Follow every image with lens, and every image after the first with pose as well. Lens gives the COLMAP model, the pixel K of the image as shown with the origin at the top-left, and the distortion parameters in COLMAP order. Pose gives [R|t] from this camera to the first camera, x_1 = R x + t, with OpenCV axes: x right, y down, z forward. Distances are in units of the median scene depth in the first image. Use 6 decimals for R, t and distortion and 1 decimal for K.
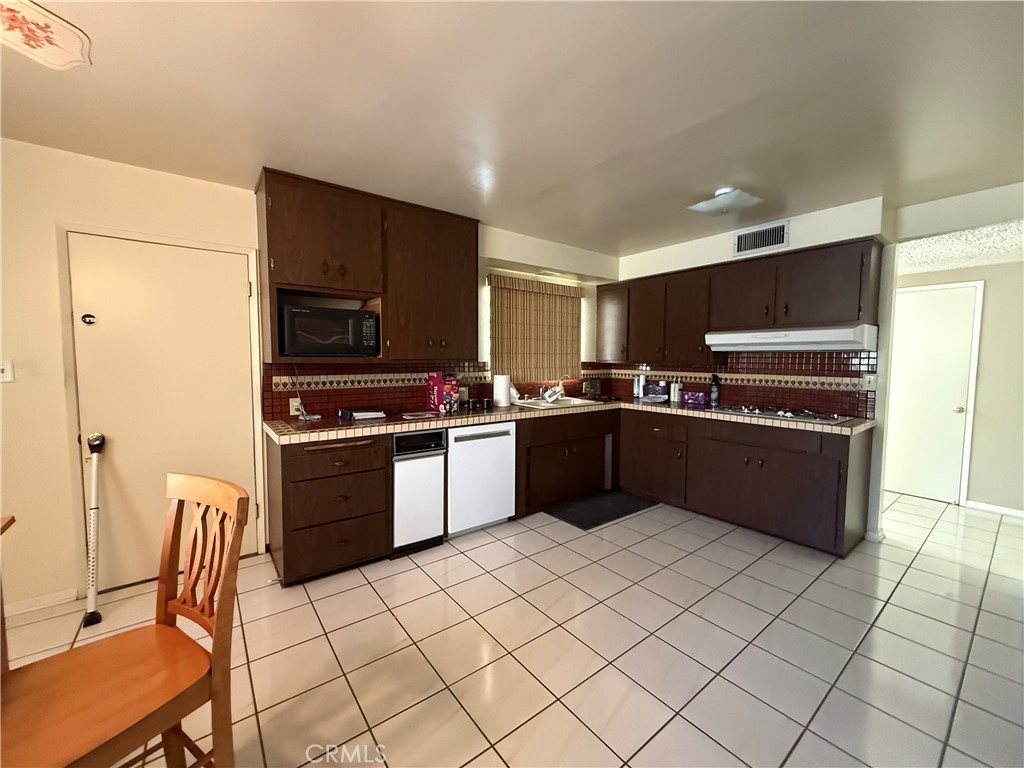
lens RADIAL K [[407.8, 0, 508.8], [0, 407.8, 383.8], [0, 0, 1]] dist [-0.000052, -0.000100]
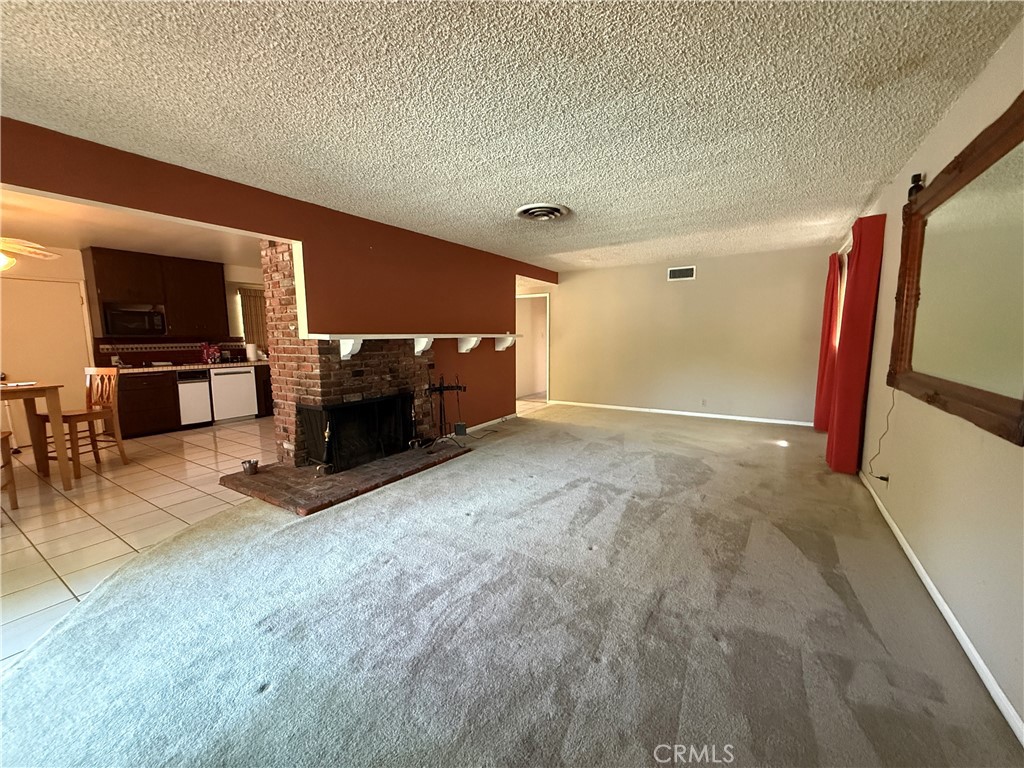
lens RADIAL K [[408.7, 0, 512.0], [0, 408.7, 384.0], [0, 0, 1]] dist [-0.000301, -0.000200]
pose [[0.938045, -0.052541, 0.342507, 0.583101], [0.033347, 0.997538, 0.061695, 0.111165], [-0.344905, -0.046451, 0.937488, -1.494239]]
